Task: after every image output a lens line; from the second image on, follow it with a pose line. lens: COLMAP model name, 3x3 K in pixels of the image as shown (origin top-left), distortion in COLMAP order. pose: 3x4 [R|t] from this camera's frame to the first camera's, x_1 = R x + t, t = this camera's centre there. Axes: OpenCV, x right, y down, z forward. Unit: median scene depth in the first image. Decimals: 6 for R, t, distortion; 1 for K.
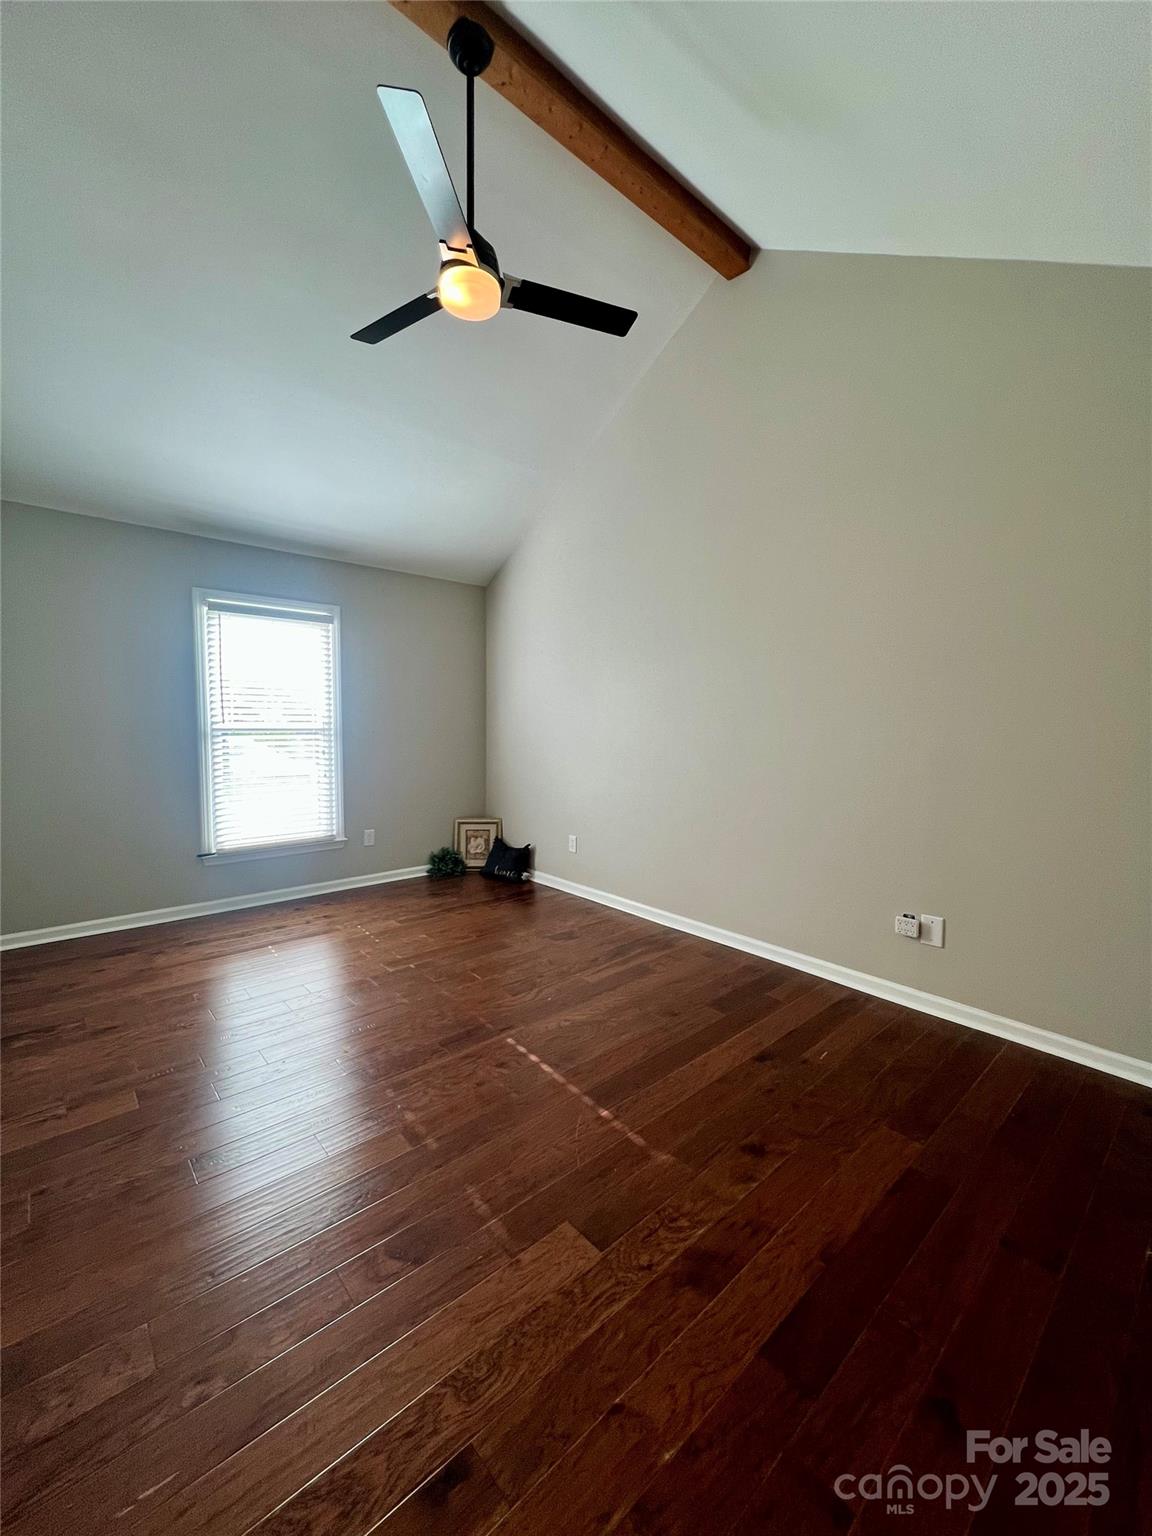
lens RADIAL K [[632.1, 0, 576.0], [0, 632.1, 768.0], [0, 0, 1]] dist [-0.000276, 0.000667]
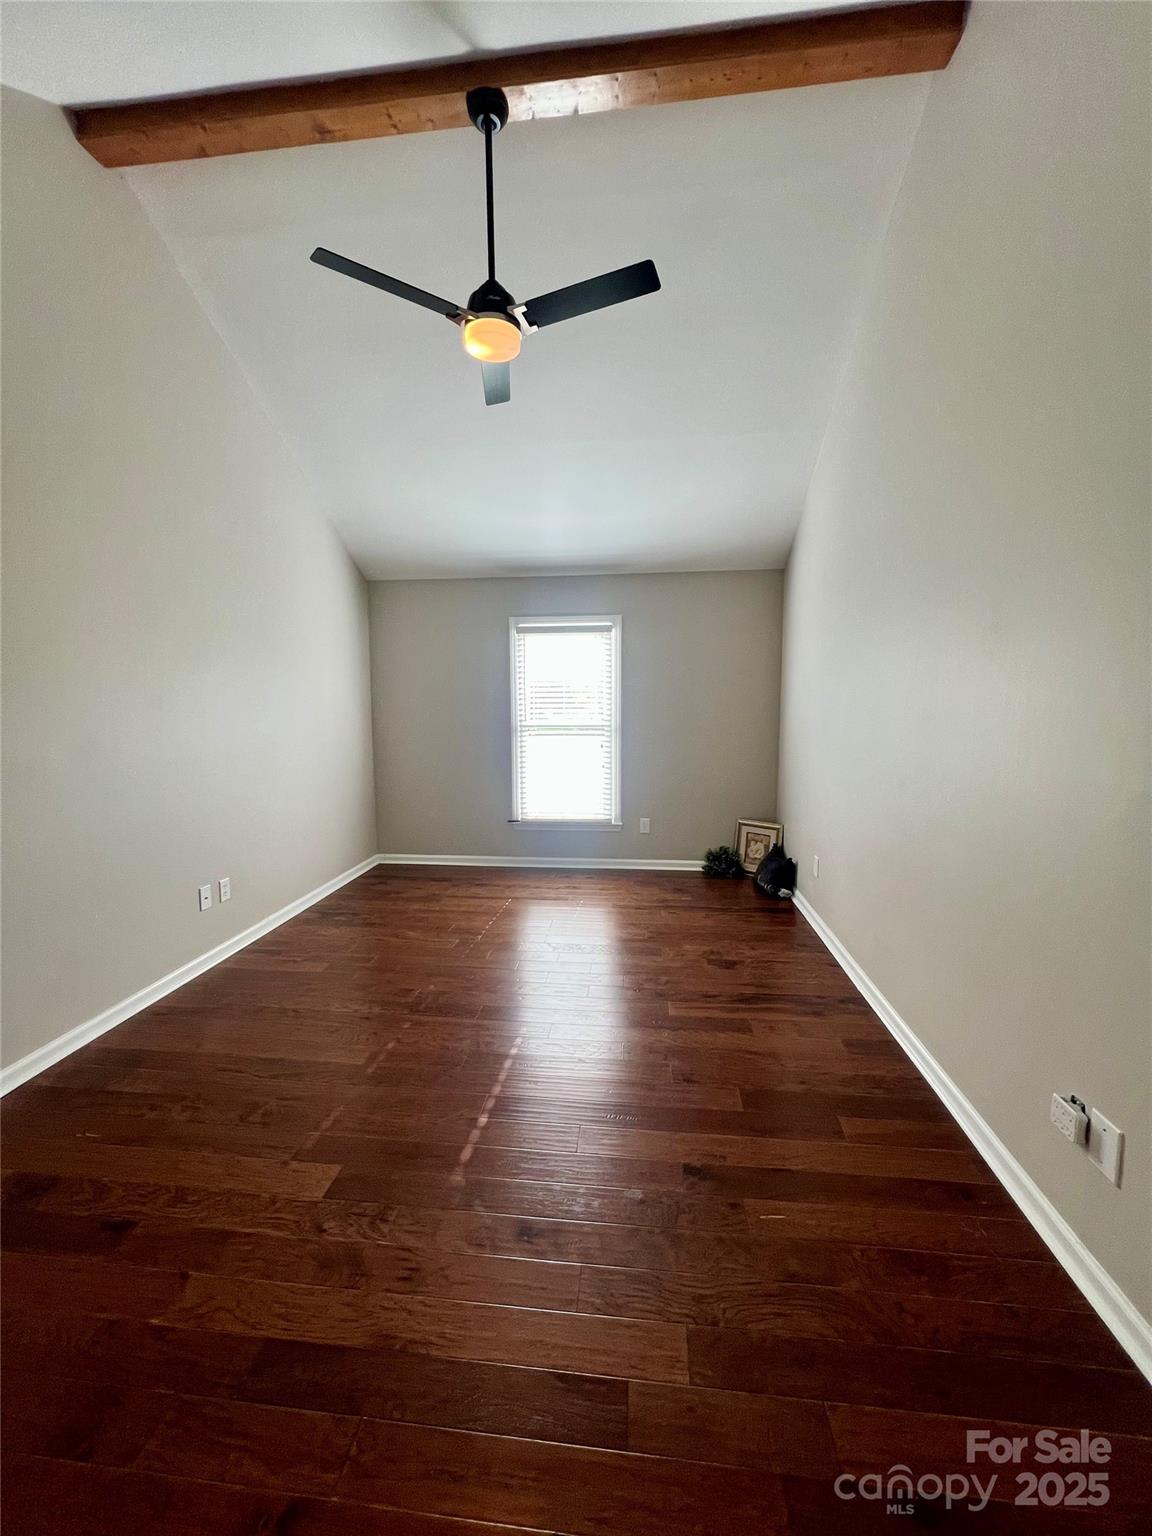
lens RADIAL K [[632.1, 0, 576.0], [0, 632.1, 768.0], [0, 0, 1]] dist [-0.000276, 0.000667]
pose [[0.651860, 0.068718, -0.755220, 0.451541], [-0.044410, 0.997636, 0.052443, -0.044512], [0.757038, -0.000646, 0.653370, 0.224613]]
